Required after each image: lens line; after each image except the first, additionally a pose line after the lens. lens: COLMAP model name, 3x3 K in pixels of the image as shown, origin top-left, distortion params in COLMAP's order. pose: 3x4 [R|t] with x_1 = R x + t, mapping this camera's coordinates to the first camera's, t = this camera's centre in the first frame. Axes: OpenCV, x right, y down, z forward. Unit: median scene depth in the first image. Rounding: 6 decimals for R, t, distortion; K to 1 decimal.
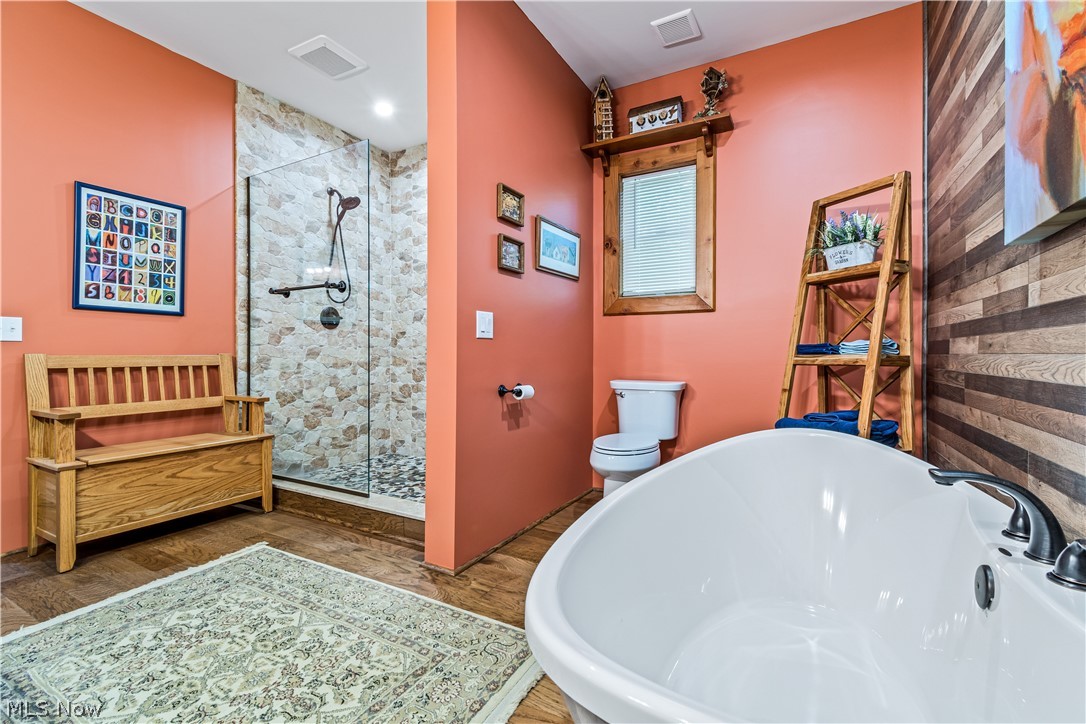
lens RADIAL K [[482.2, 0, 539.5], [0, 482.2, 353.6], [0, 0, 1]] dist [0.005571, -0.001216]
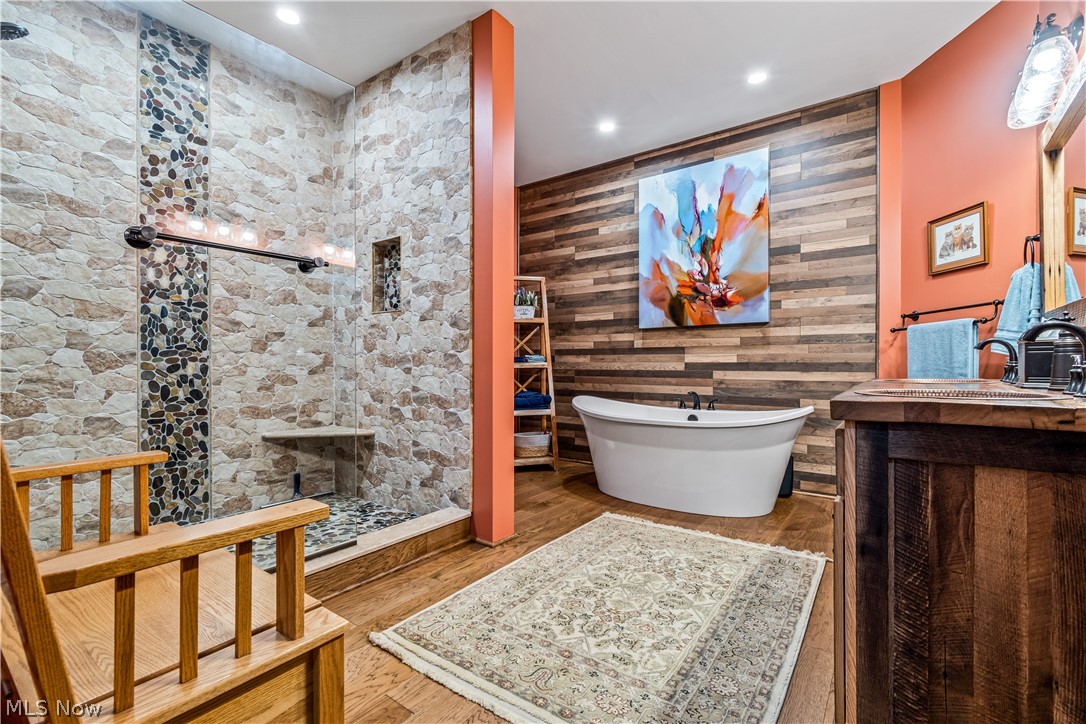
lens RADIAL K [[482.2, 0, 540.6], [0, 482.2, 363.2], [0, 0, 1]] dist [0.005571, -0.001216]
pose [[0.118332, 0.000026, 0.992974, -1.674260], [0.005281, 0.999986, -0.000655, 0.007047], [-0.992960, 0.005321, 0.118330, 0.920811]]
